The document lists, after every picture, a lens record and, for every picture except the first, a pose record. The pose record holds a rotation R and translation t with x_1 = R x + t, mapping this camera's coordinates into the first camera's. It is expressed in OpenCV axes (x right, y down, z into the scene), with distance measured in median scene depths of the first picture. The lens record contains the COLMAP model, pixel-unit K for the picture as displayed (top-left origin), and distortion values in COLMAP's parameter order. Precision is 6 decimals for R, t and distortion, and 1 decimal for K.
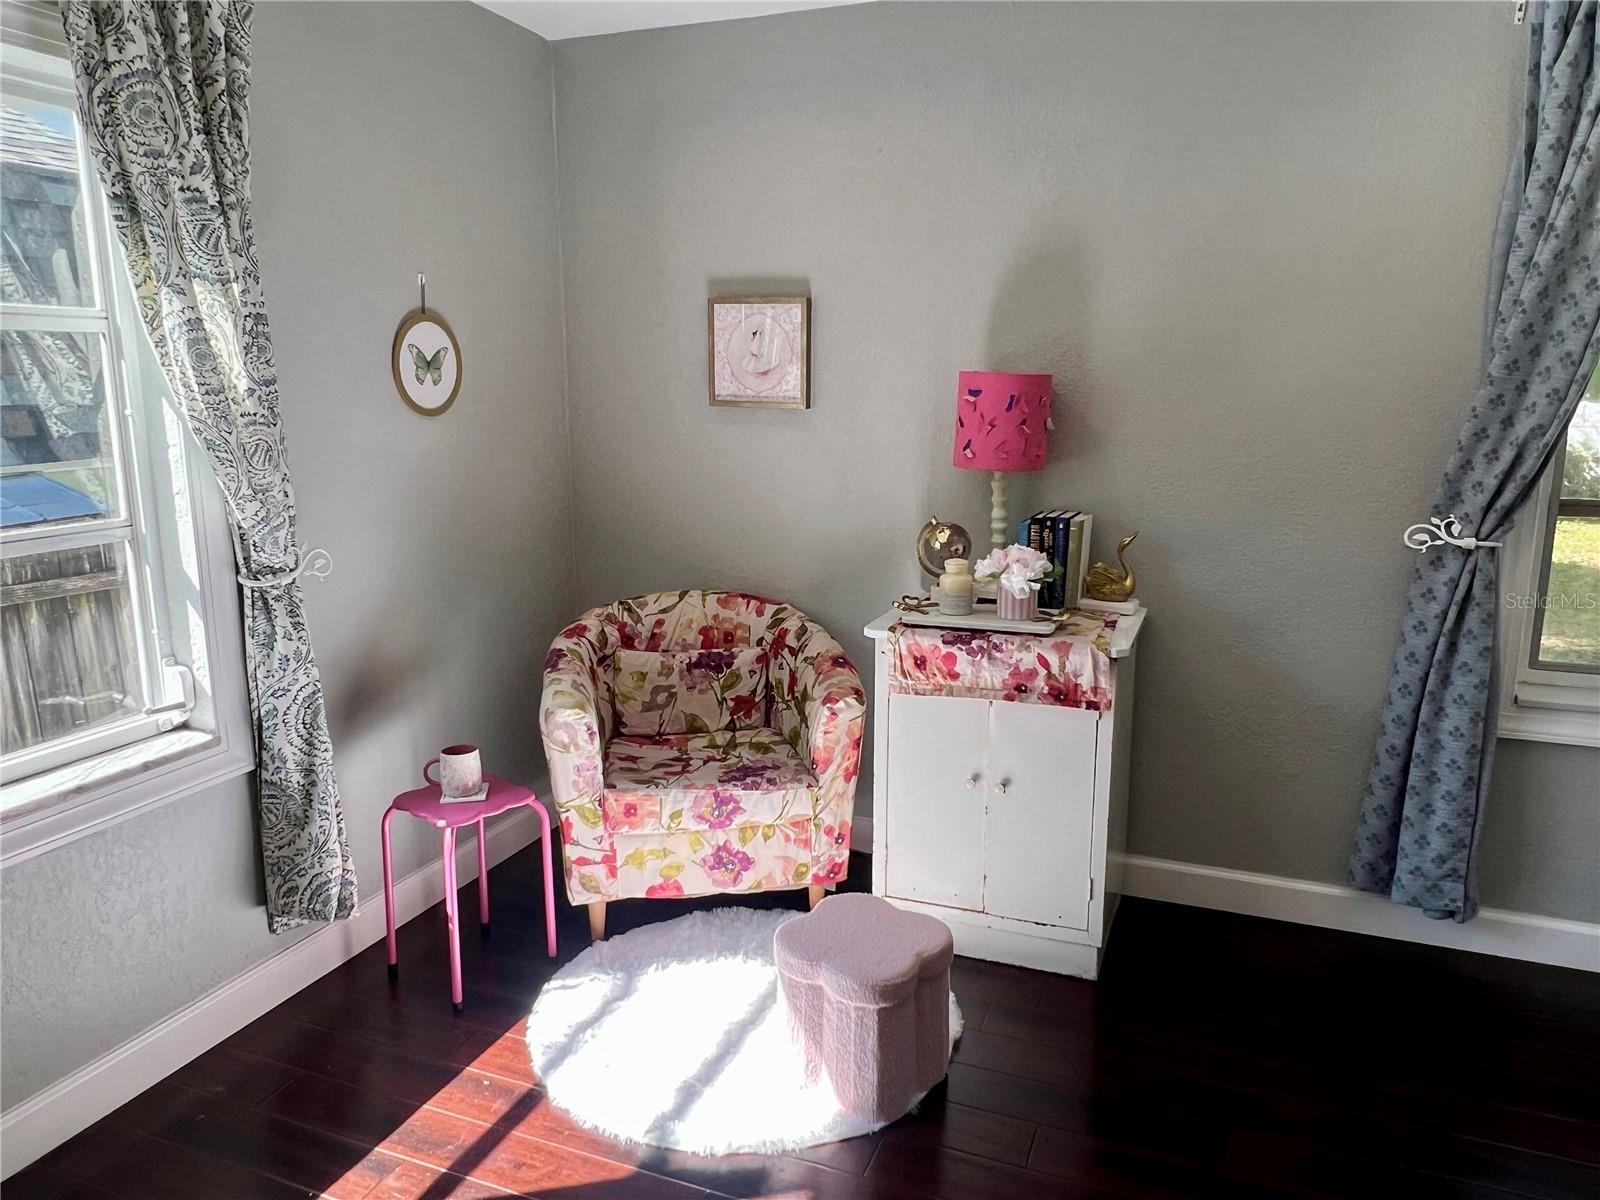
lens RADIAL K [[1123.7, 0, 799.9], [0, 1123.7, 601.5], [0, 0, 1]] dist [0.010314, 0.000372]
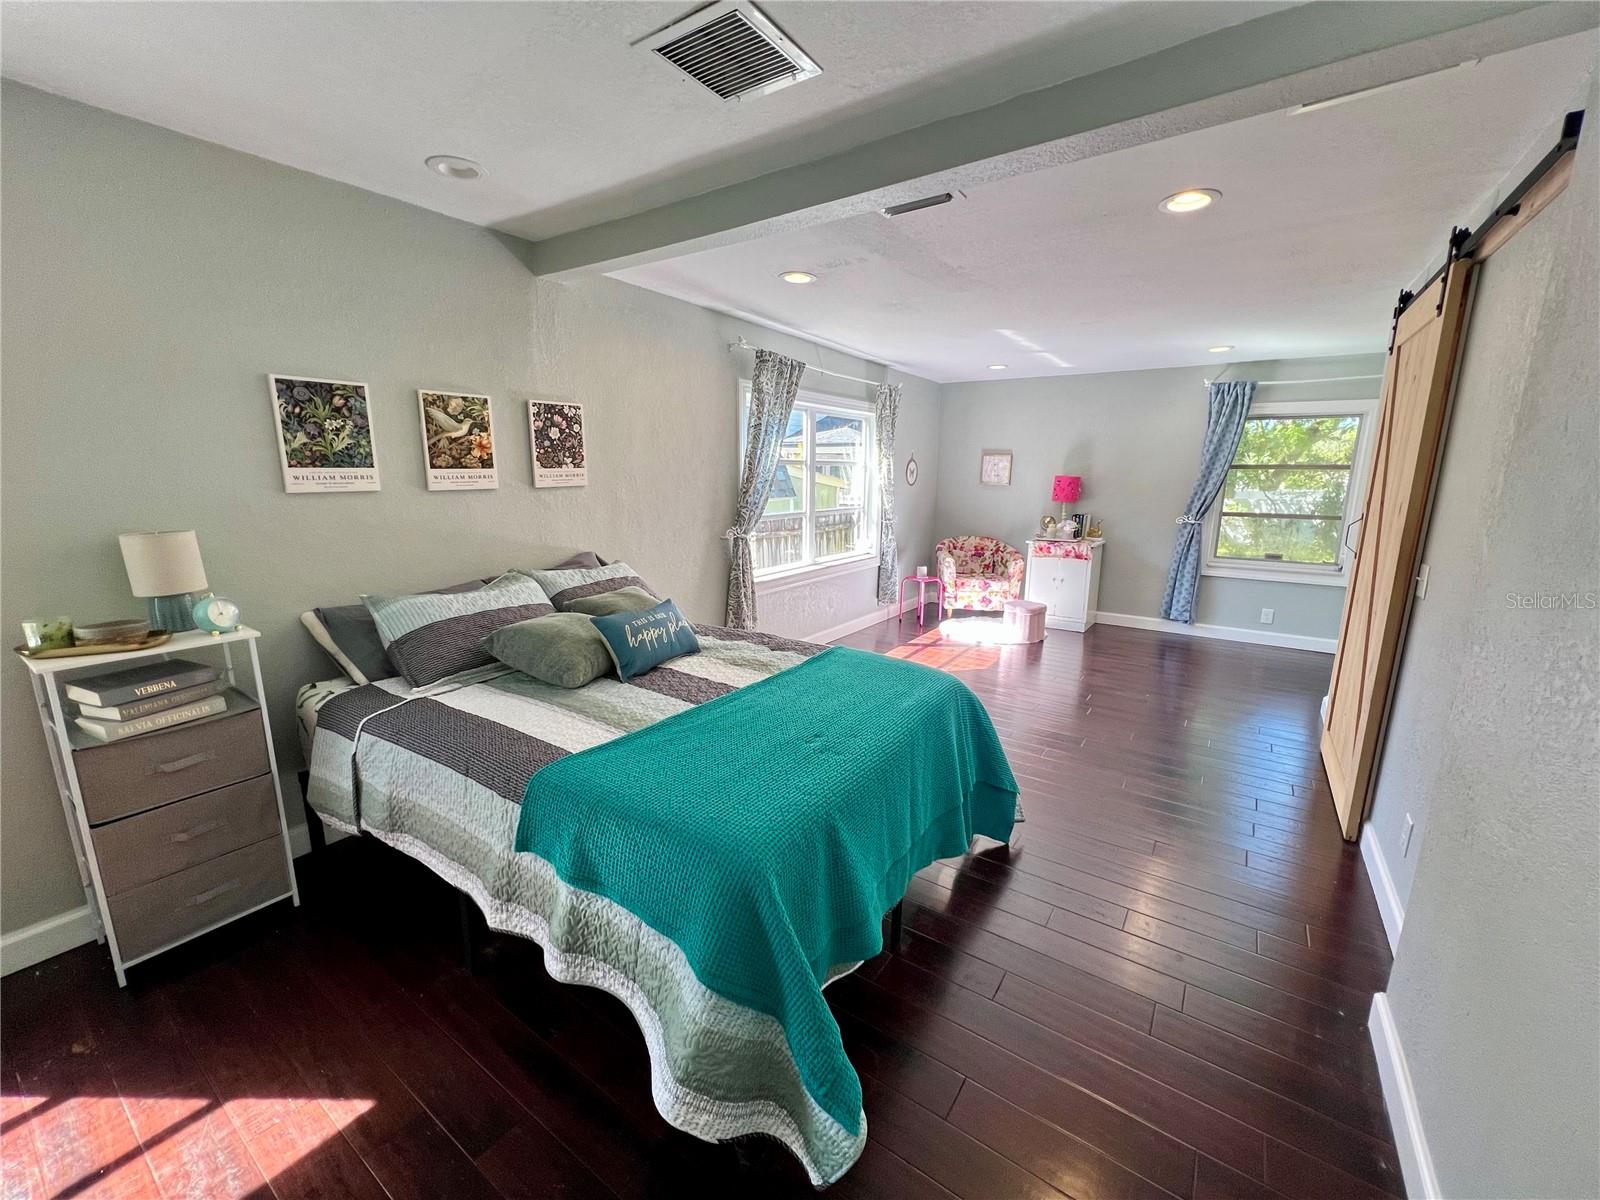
lens RADIAL K [[643.5, 0, 799.8], [0, 643.5, 598.7], [0, 0, 1]] dist [-0.001123, -0.000030]
pose [[0.975444, 0.051368, -0.214172, -0.221729], [-0.052481, 0.998622, 0.000490, 0.266267], [0.213902, 0.010762, 0.976796, -1.361925]]
